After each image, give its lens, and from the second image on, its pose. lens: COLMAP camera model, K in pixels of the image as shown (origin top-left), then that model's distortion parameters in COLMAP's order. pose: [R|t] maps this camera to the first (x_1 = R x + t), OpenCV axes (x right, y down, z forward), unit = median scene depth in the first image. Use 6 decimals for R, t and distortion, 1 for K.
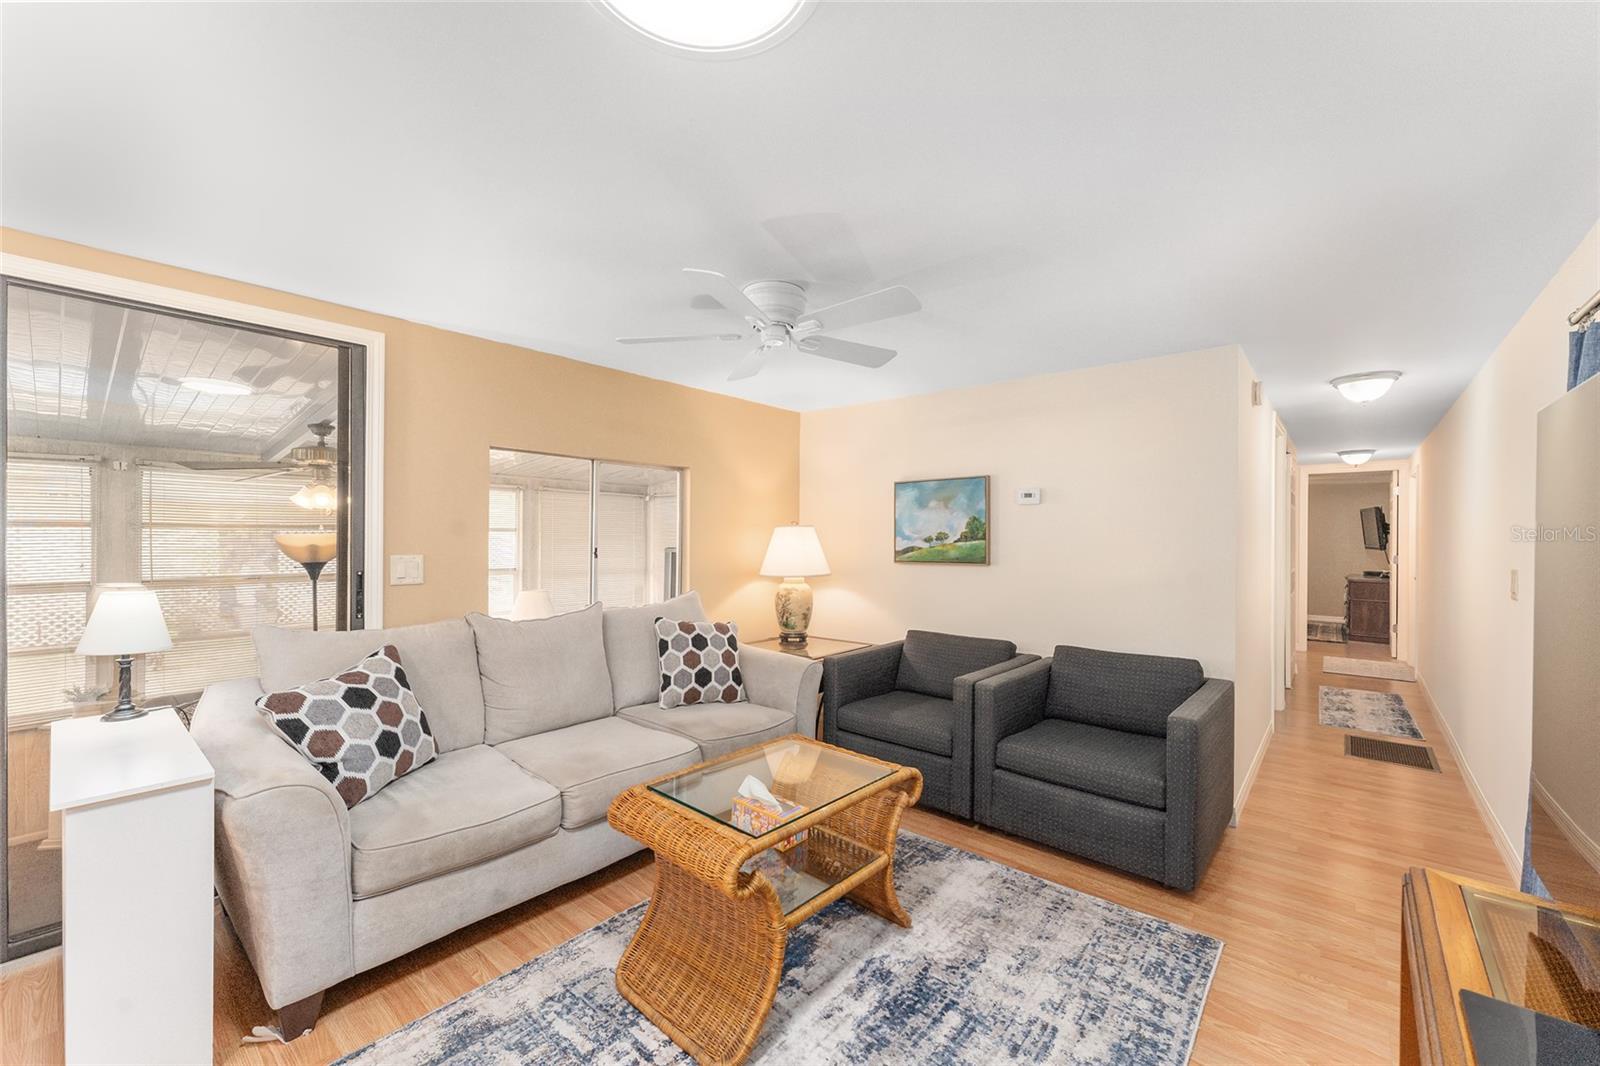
lens RADIAL K [[641.2, 0, 793.3], [0, 641.2, 528.5], [0, 0, 1]] dist [0.001104, 0.000172]
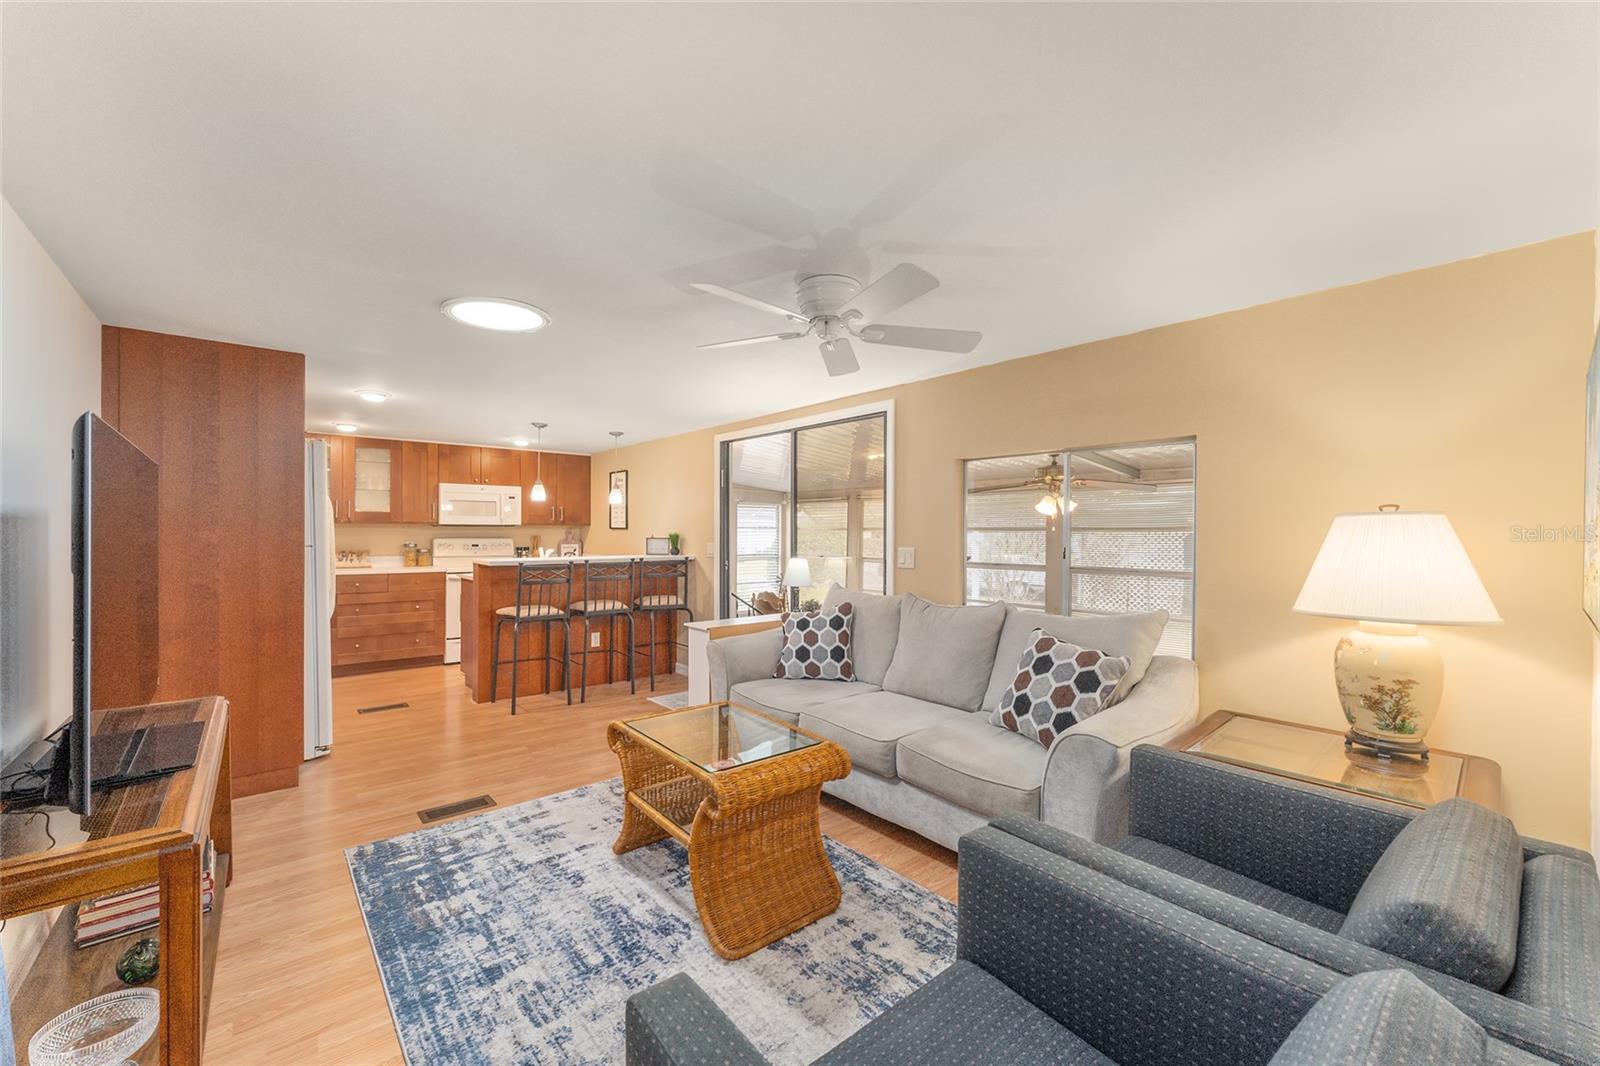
lens RADIAL K [[641.2, 0, 793.3], [0, 641.2, 528.5], [0, 0, 1]] dist [0.001104, 0.000172]
pose [[-0.162075, -0.013415, -0.986687, 0.649388], [0.005540, 0.999879, -0.014504, 0.013948], [0.986763, -0.007817, -0.161981, 0.758102]]
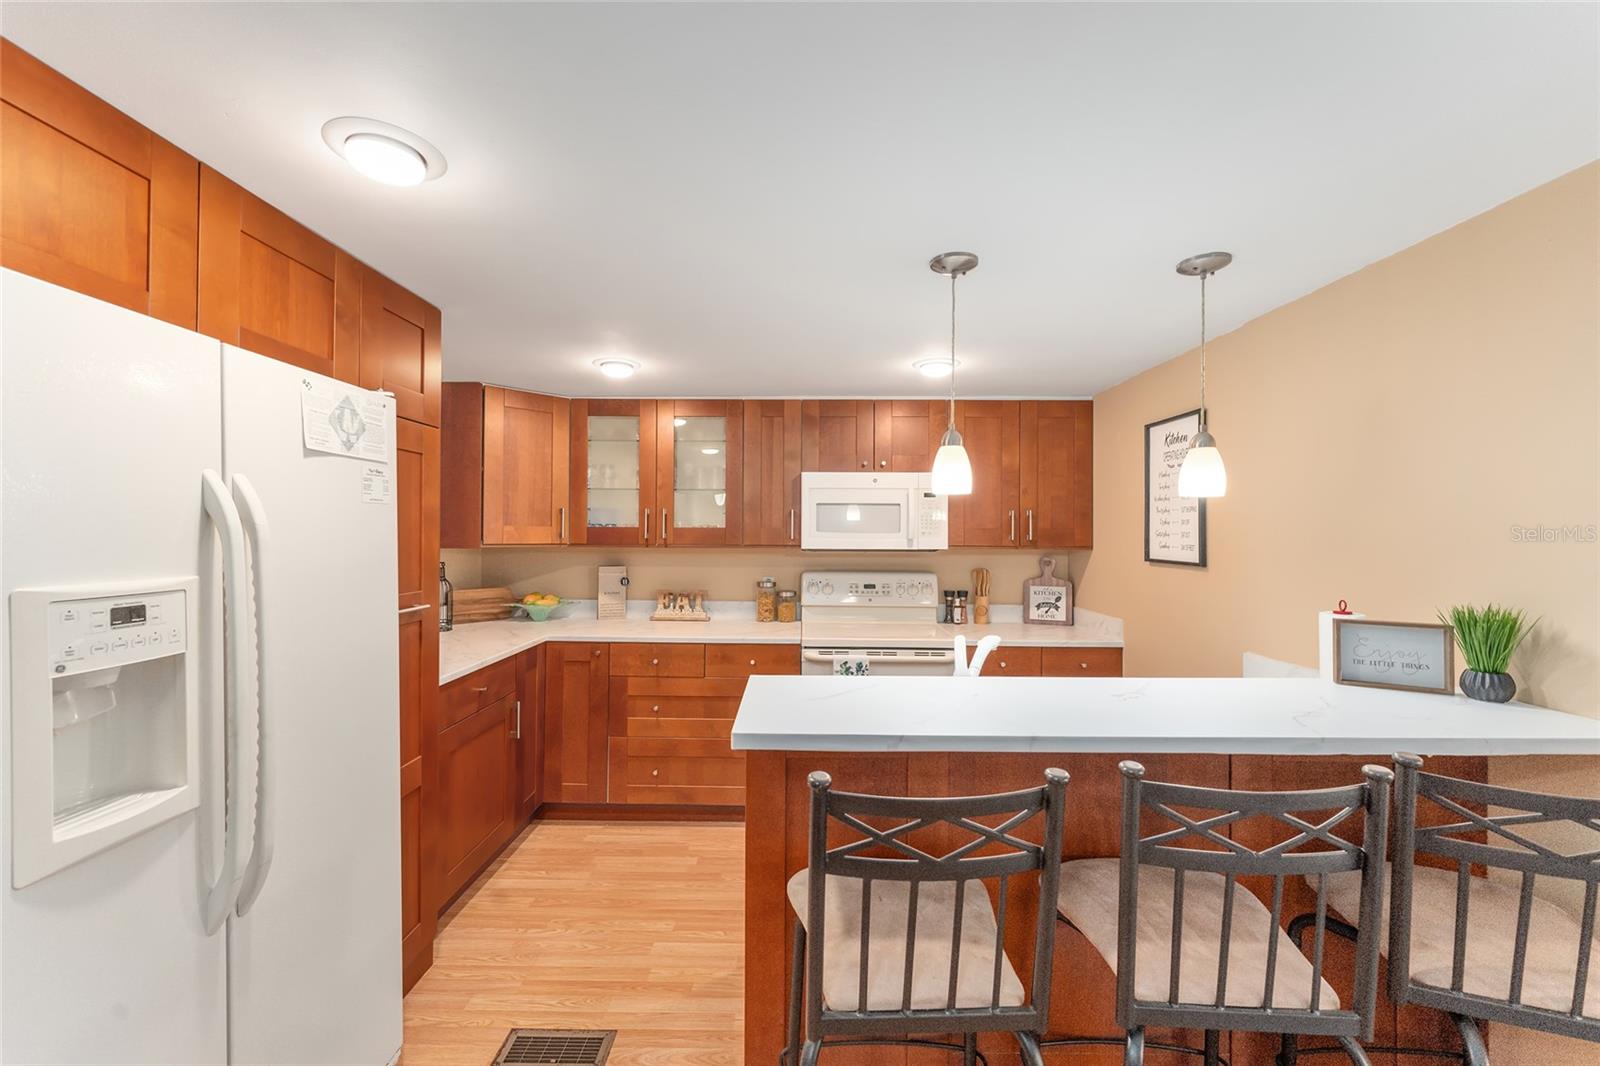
lens RADIAL K [[653.6, 0, 794.7], [0, 653.6, 534.2], [0, 0, 1]] dist [-0.002057, -0.000318]
pose [[-0.761464, -0.009403, -0.648139, -0.343764], [-0.001841, 0.999922, -0.012344, -0.040638], [0.648204, -0.008206, -0.761422, 0.215798]]
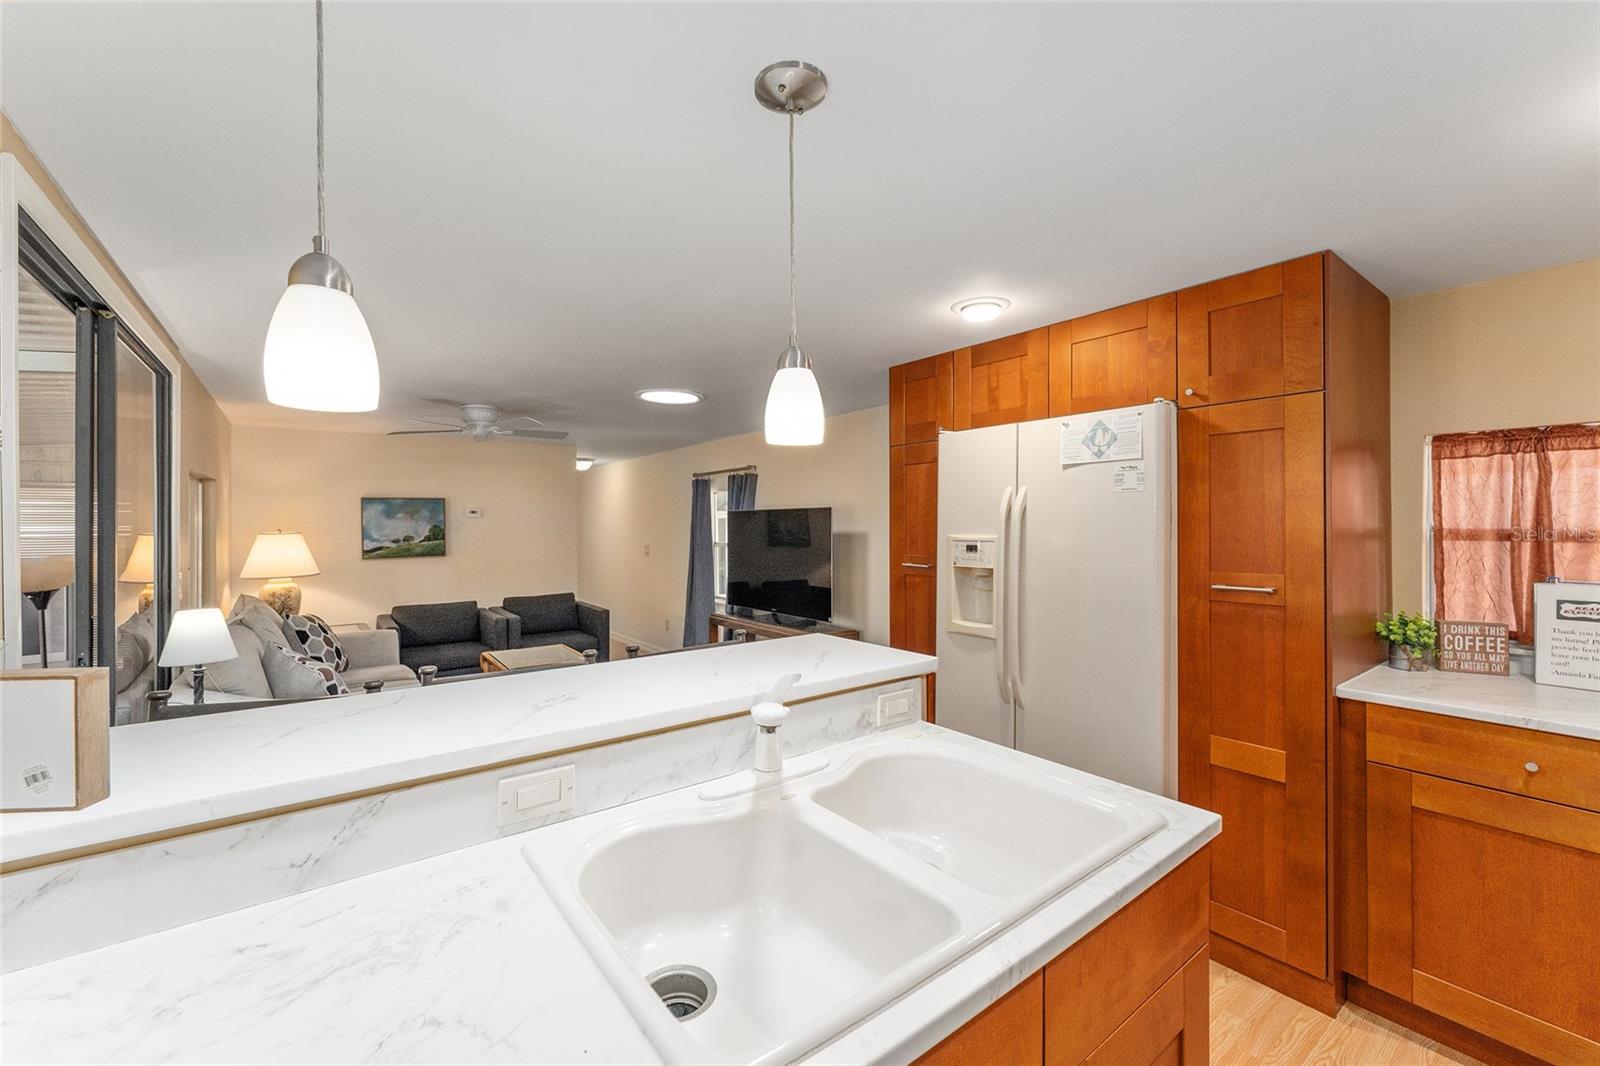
lens RADIAL K [[641.2, 0, 793.3], [0, 641.2, 528.5], [0, 0, 1]] dist [0.001104, 0.000172]
pose [[0.217368, -0.015100, 0.975973, -1.081230], [-0.004894, 0.999851, 0.016559, -0.041889], [-0.976078, -0.008376, 0.217261, -0.161311]]
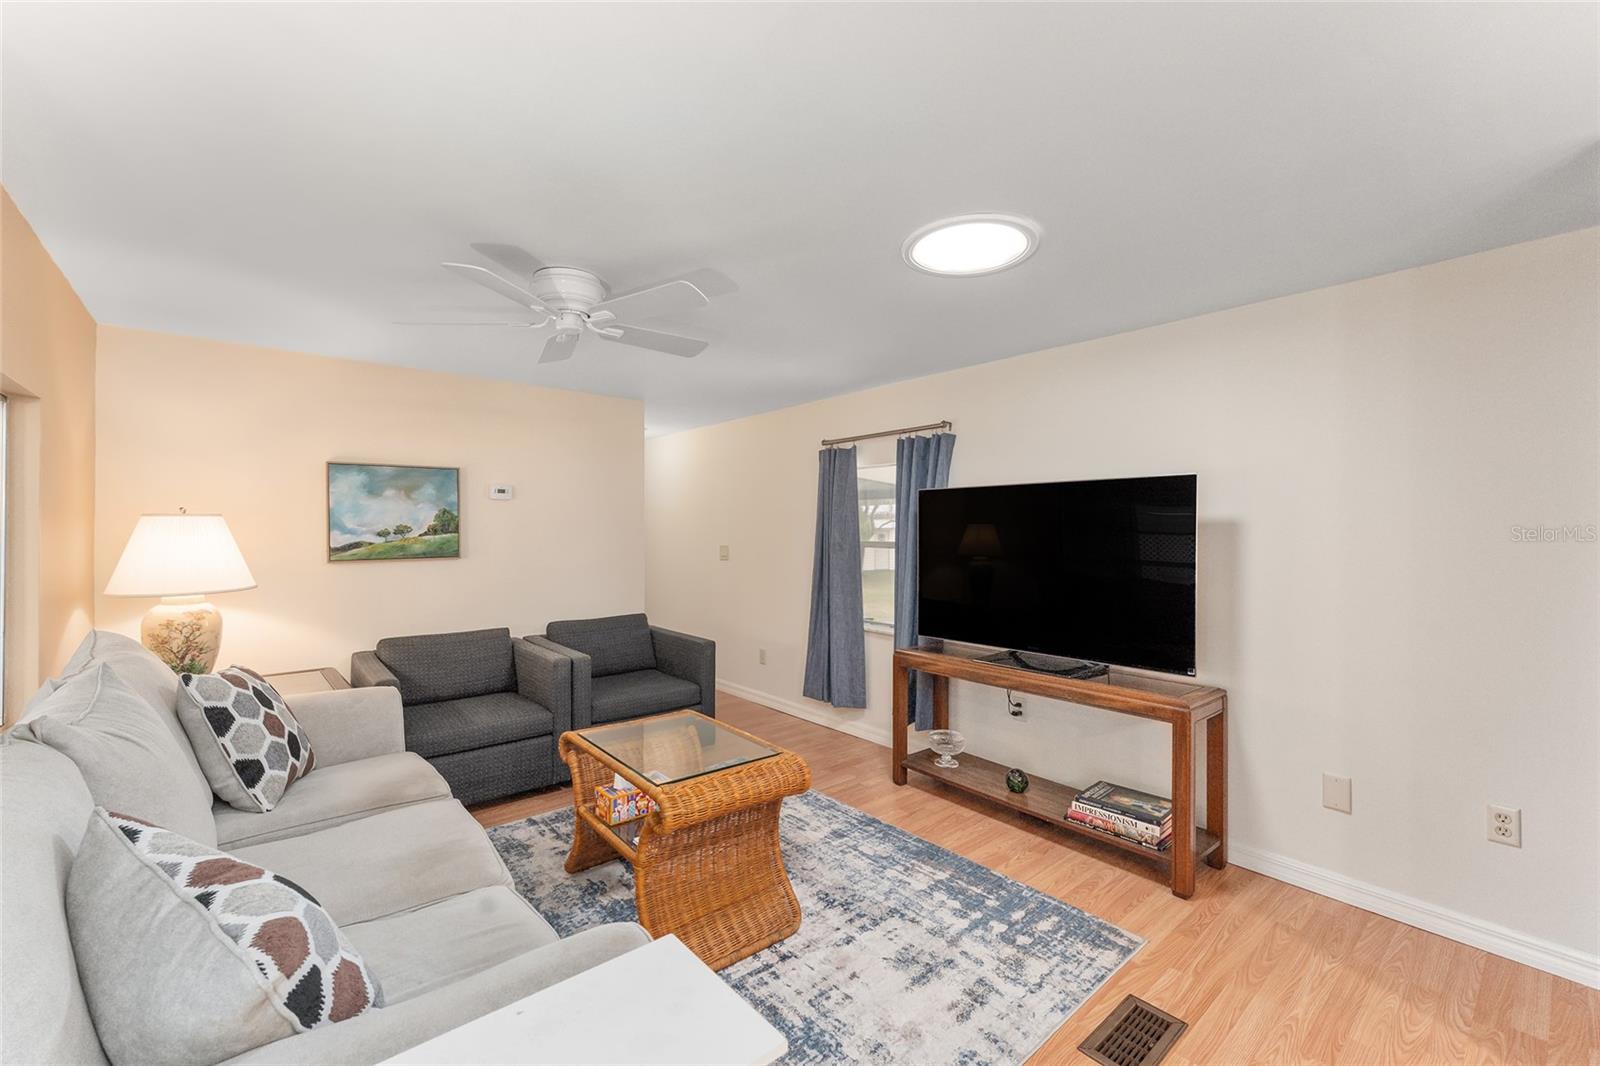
lens RADIAL K [[653.6, 0, 794.7], [0, 653.6, 534.2], [0, 0, 1]] dist [-0.002057, -0.000318]
pose [[0.161669, -0.012085, 0.986771, -0.643603], [-0.012278, 0.999823, 0.014256, -0.001225], [-0.986769, -0.014421, 0.161492, 0.346816]]
